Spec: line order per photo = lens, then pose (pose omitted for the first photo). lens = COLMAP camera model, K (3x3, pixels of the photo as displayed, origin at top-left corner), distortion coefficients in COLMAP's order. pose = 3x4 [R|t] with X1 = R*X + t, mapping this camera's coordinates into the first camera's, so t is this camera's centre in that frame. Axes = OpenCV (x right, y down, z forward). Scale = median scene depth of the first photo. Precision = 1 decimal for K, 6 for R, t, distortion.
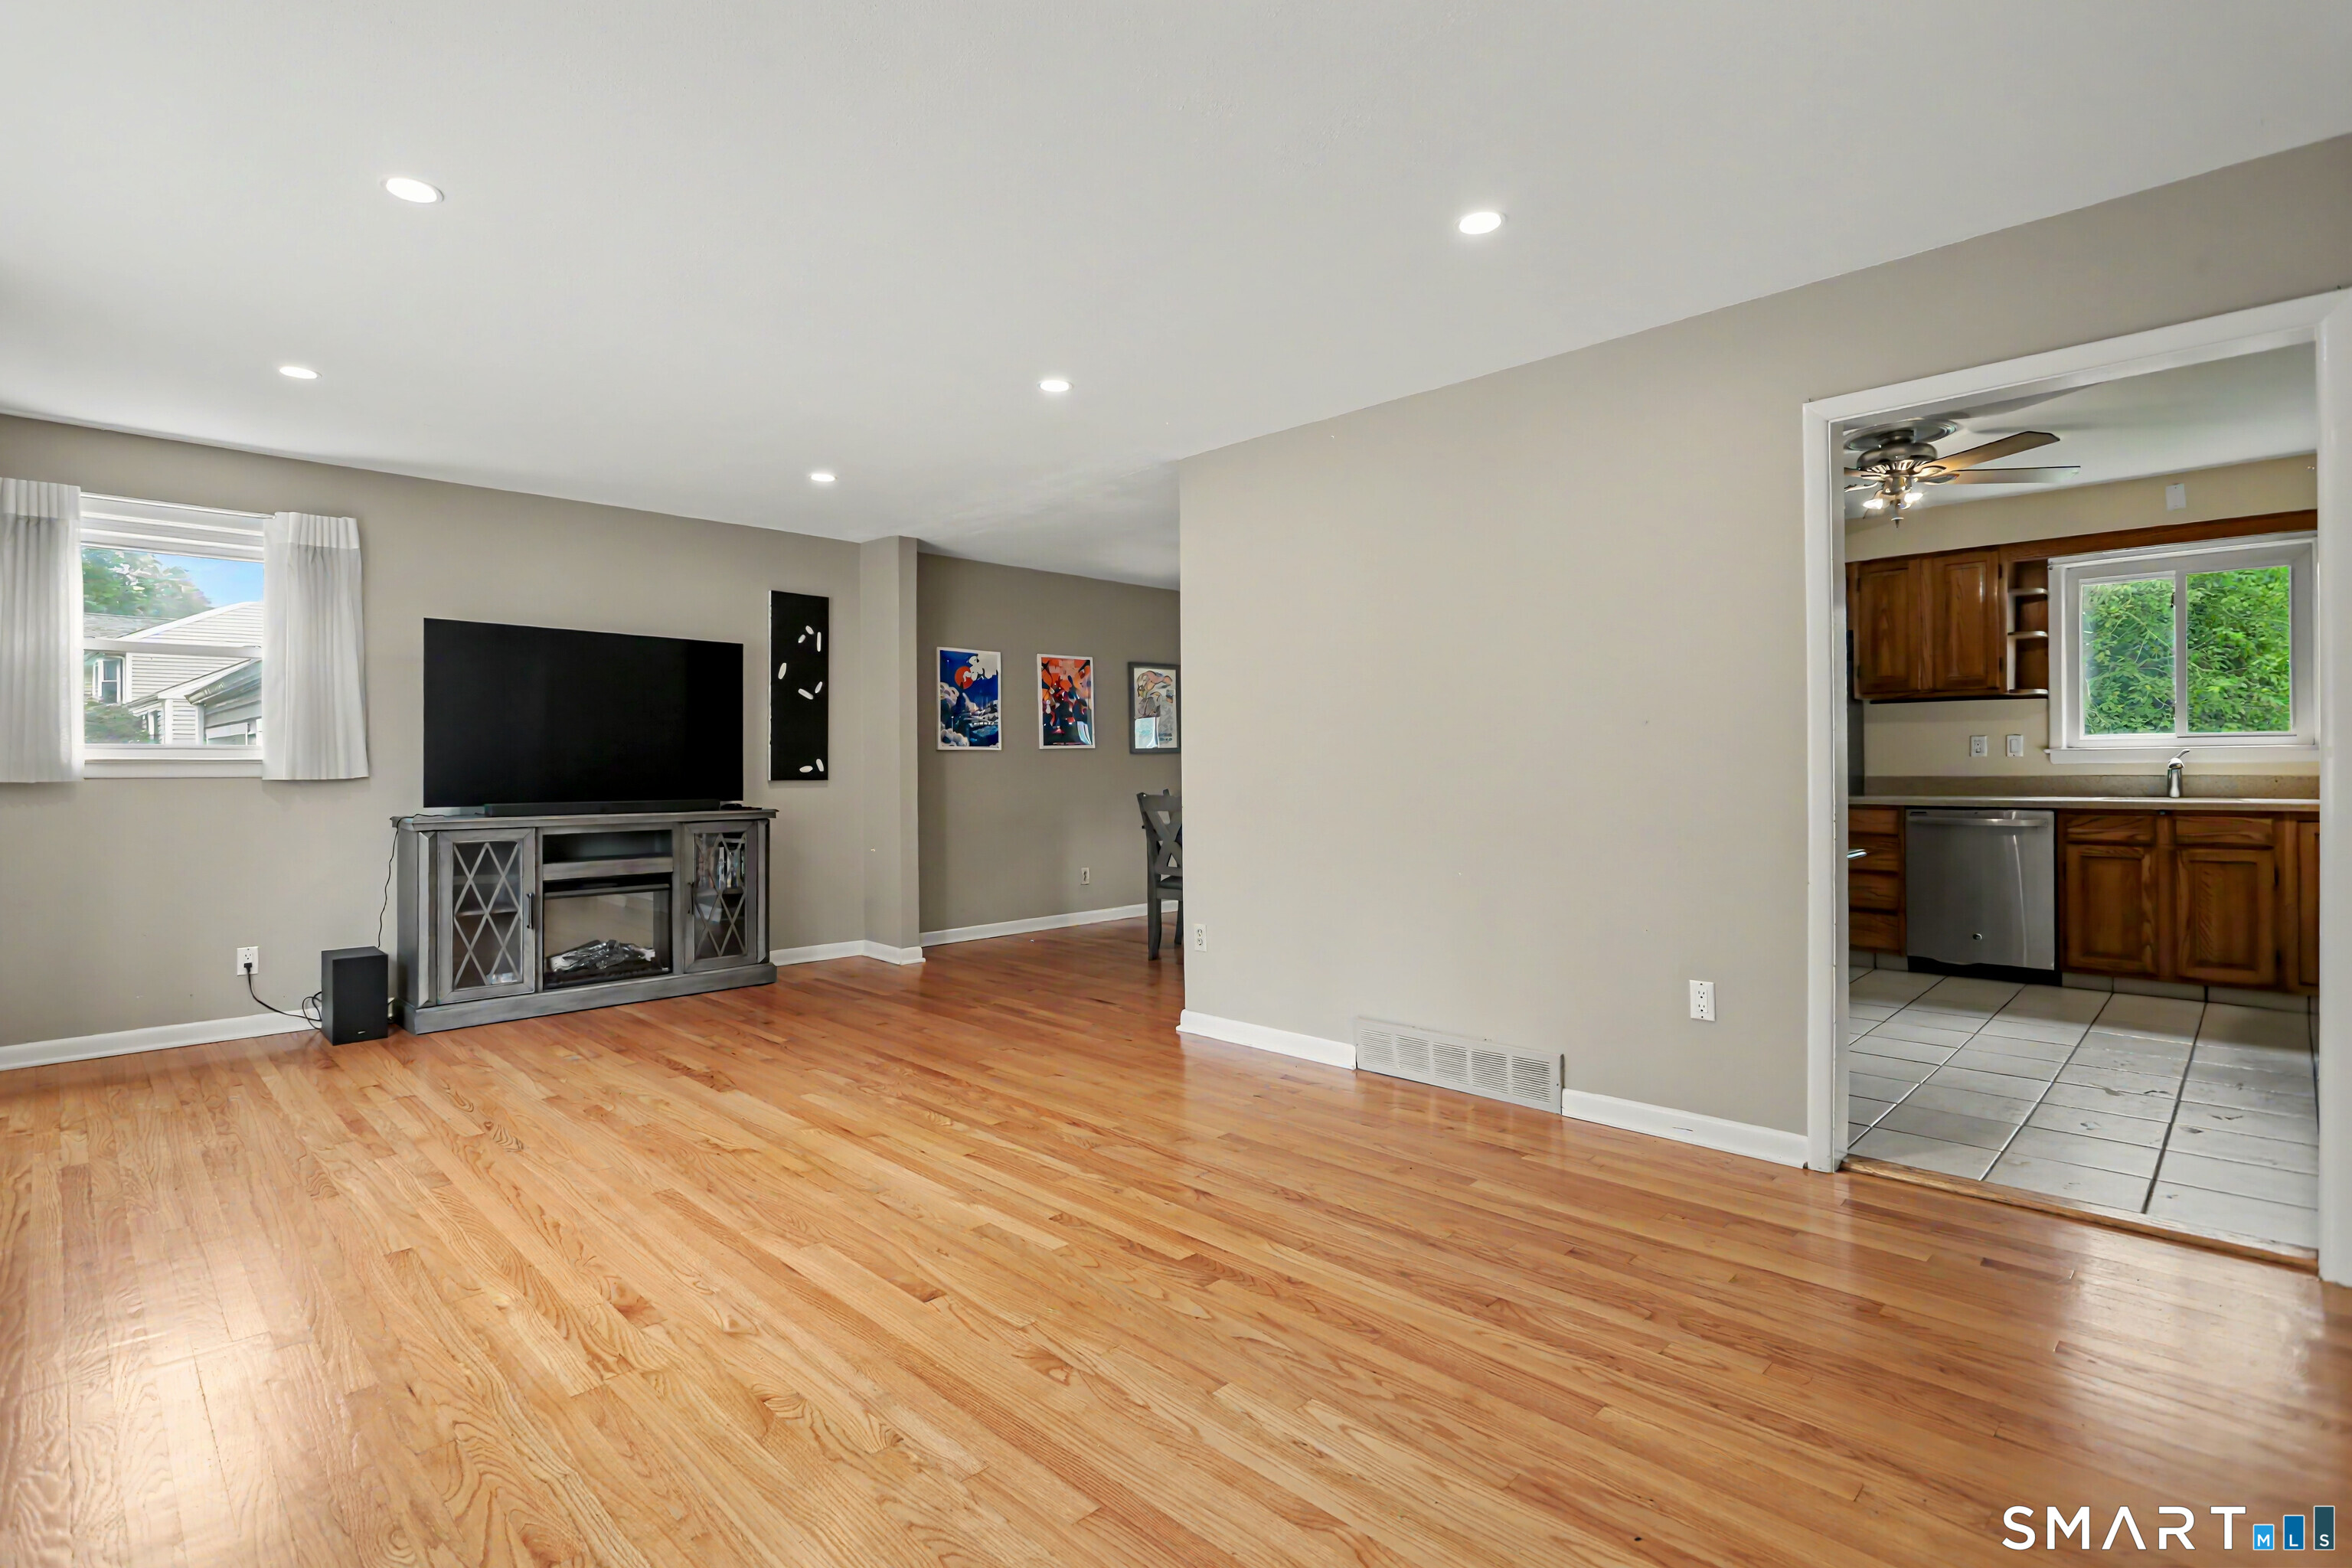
lens RADIAL K [[1148.9, 0, 1127.0], [0, 1148.9, 760.6], [0, 0, 1]] dist [-0.011217, 0.004632]
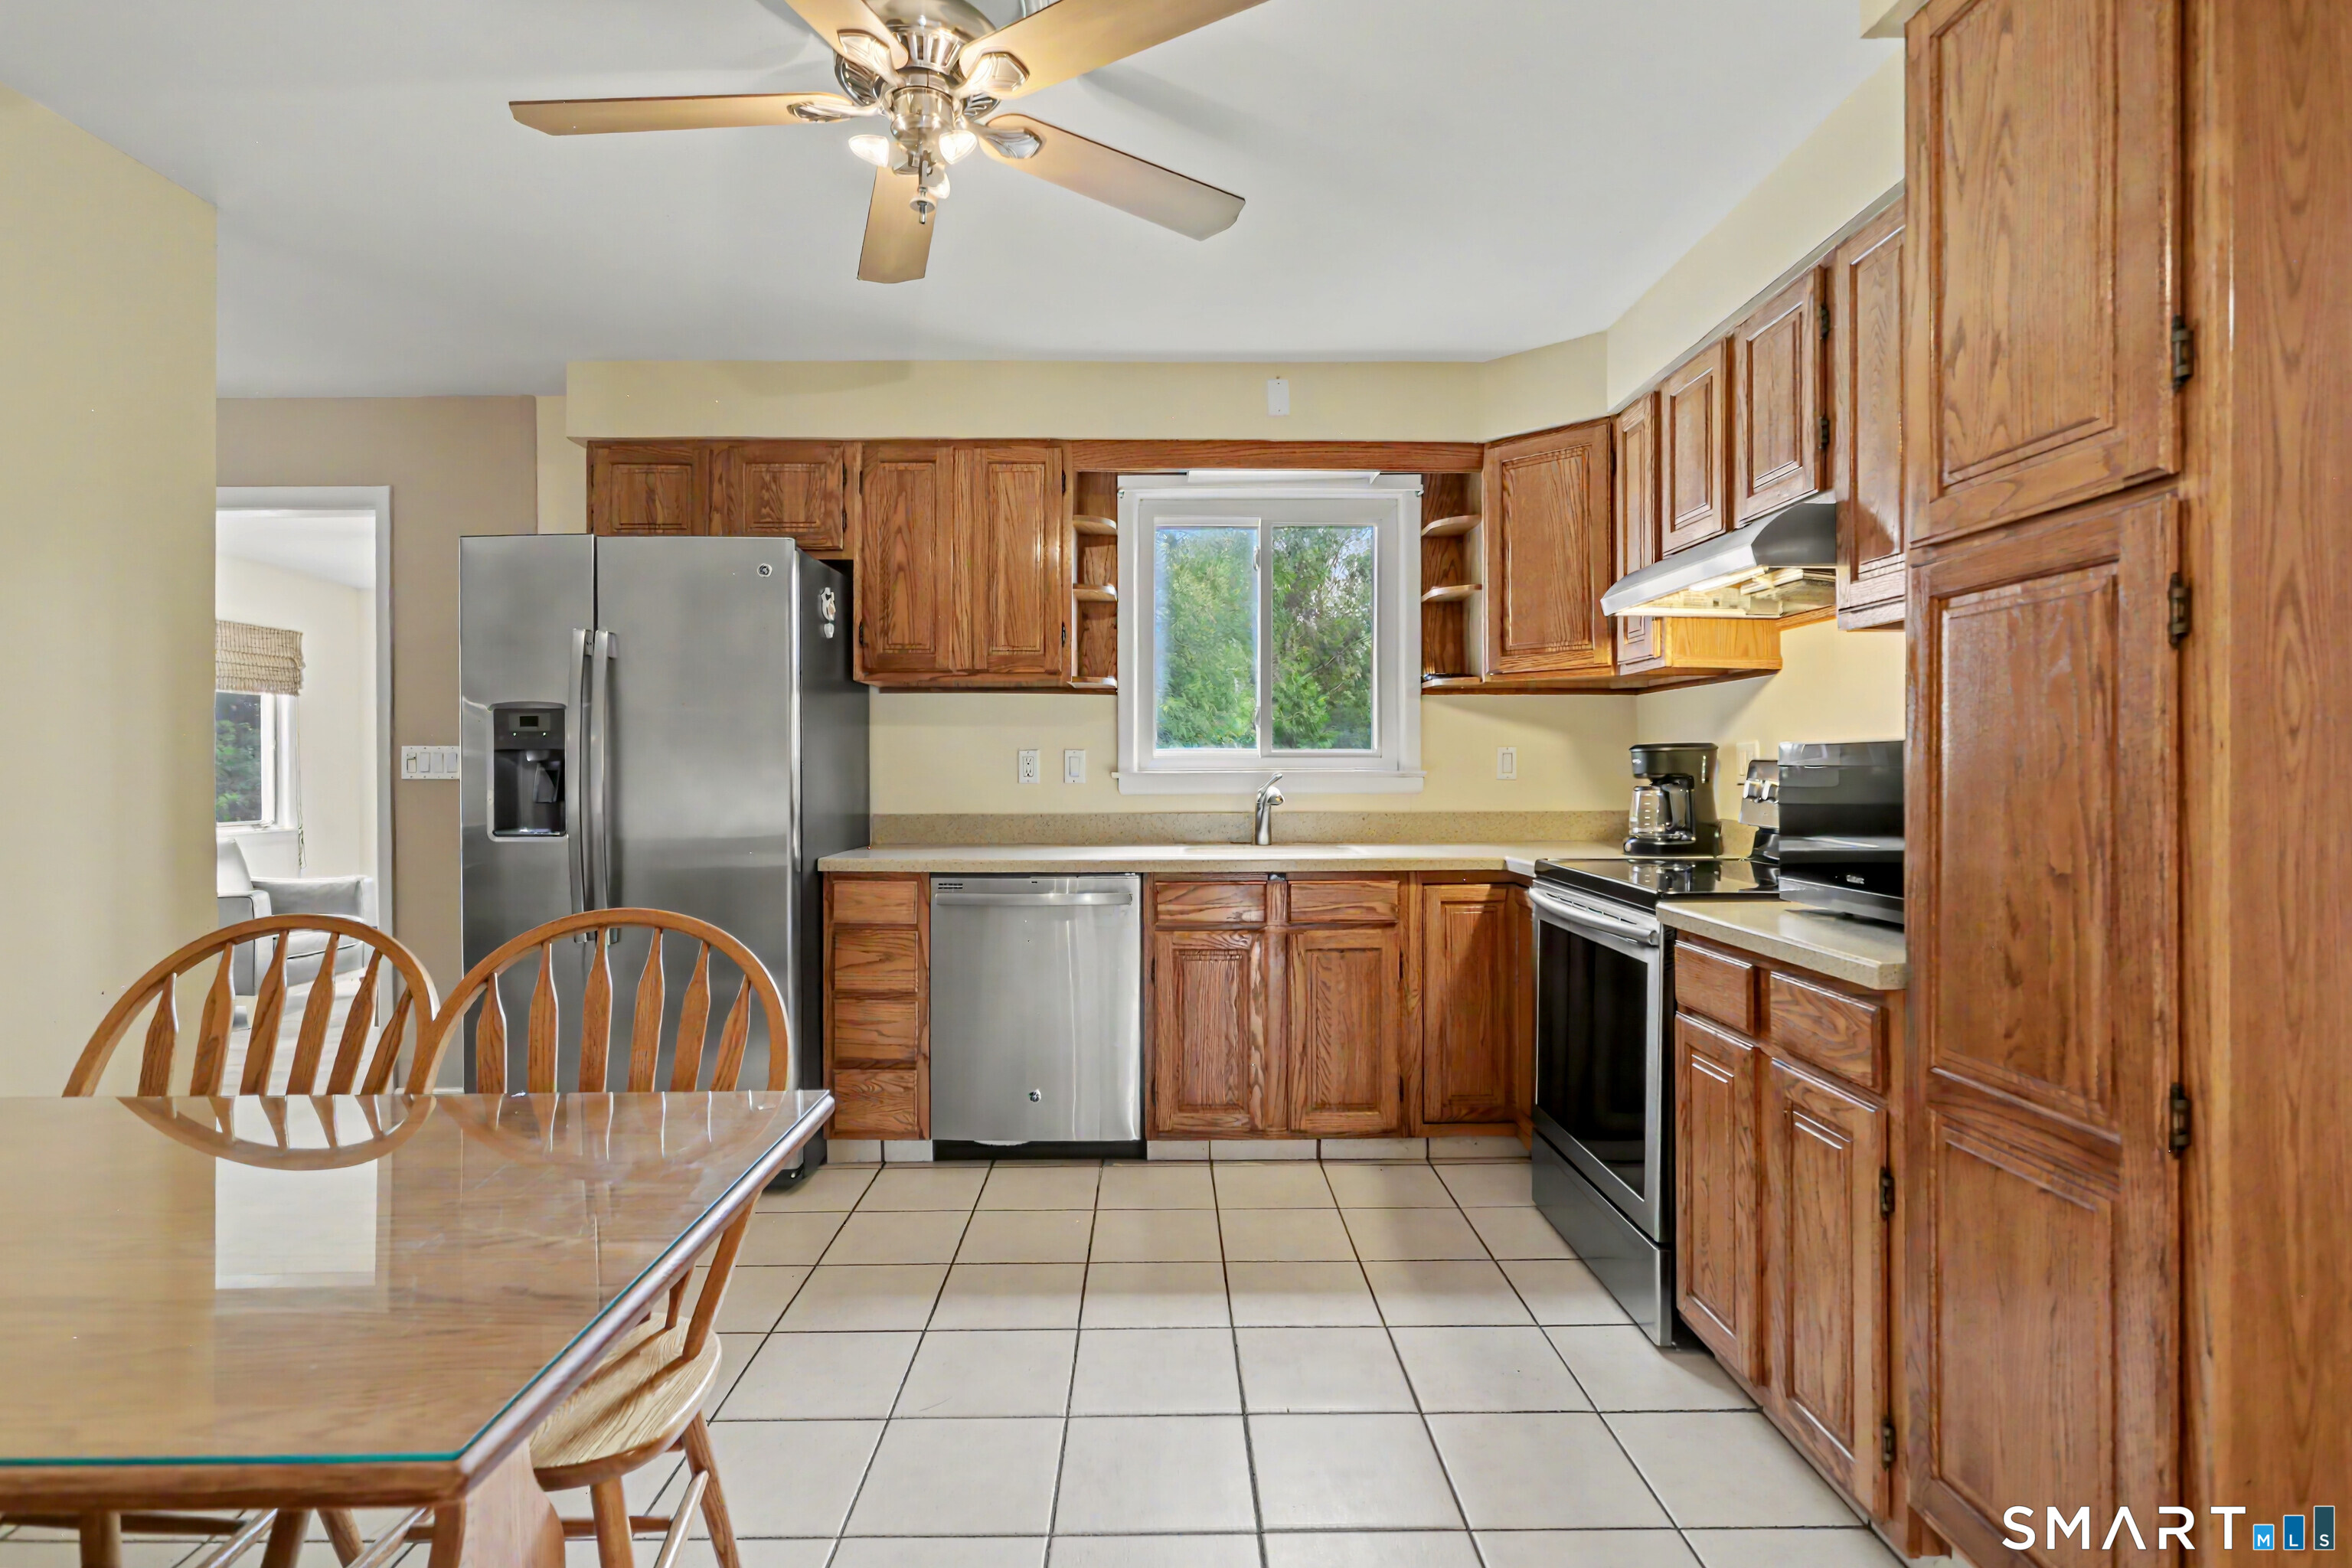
lens RADIAL K [[1148.9, 0, 1152.6], [0, 1148.9, 780.9], [0, 0, 1]] dist [-0.011217, 0.004632]
pose [[0.701076, -0.001955, 0.713084, 0.356926], [-0.005857, 0.999947, 0.008499, -0.010406], [-0.713062, -0.010135, 0.701028, 0.530465]]
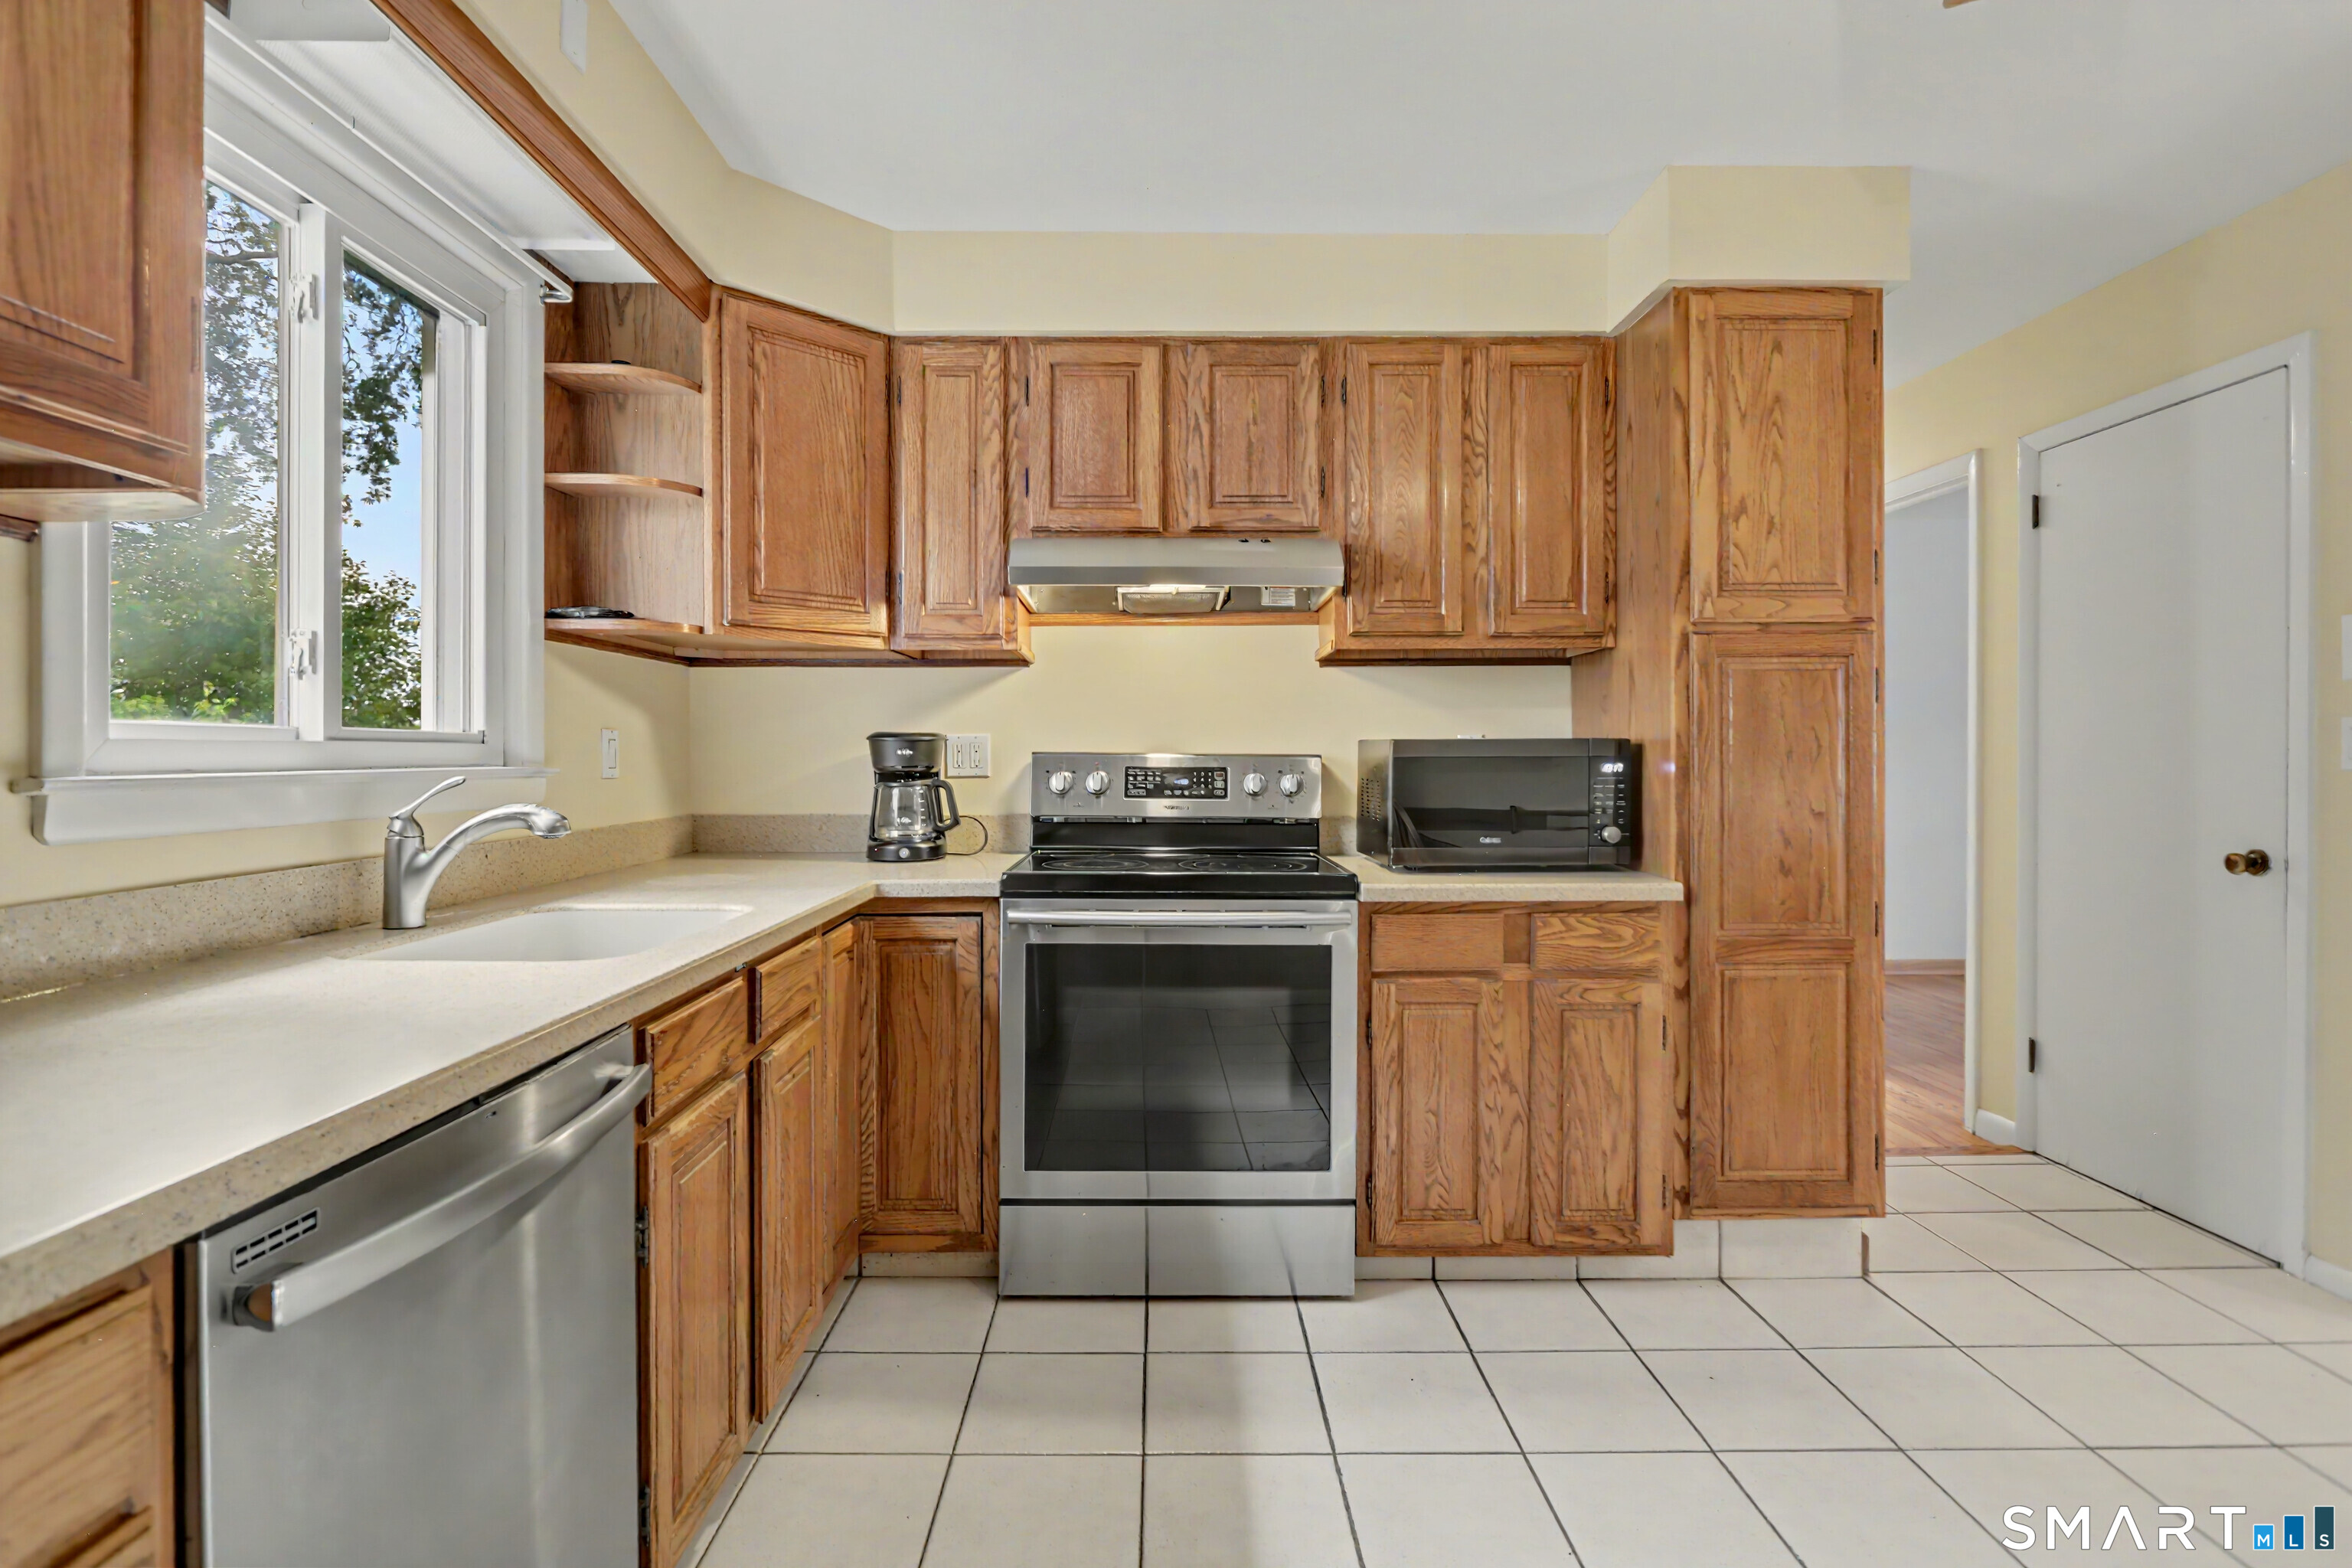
lens RADIAL K [[1148.9, 0, 1165.8], [0, 1148.9, 767.0], [0, 0, 1]] dist [-0.011217, 0.004632]
pose [[-0.721740, 0.002925, 0.692158, 0.510541], [0.006240, 0.999978, 0.002280, -0.010971], [-0.692136, 0.005965, -0.721742, 1.018893]]
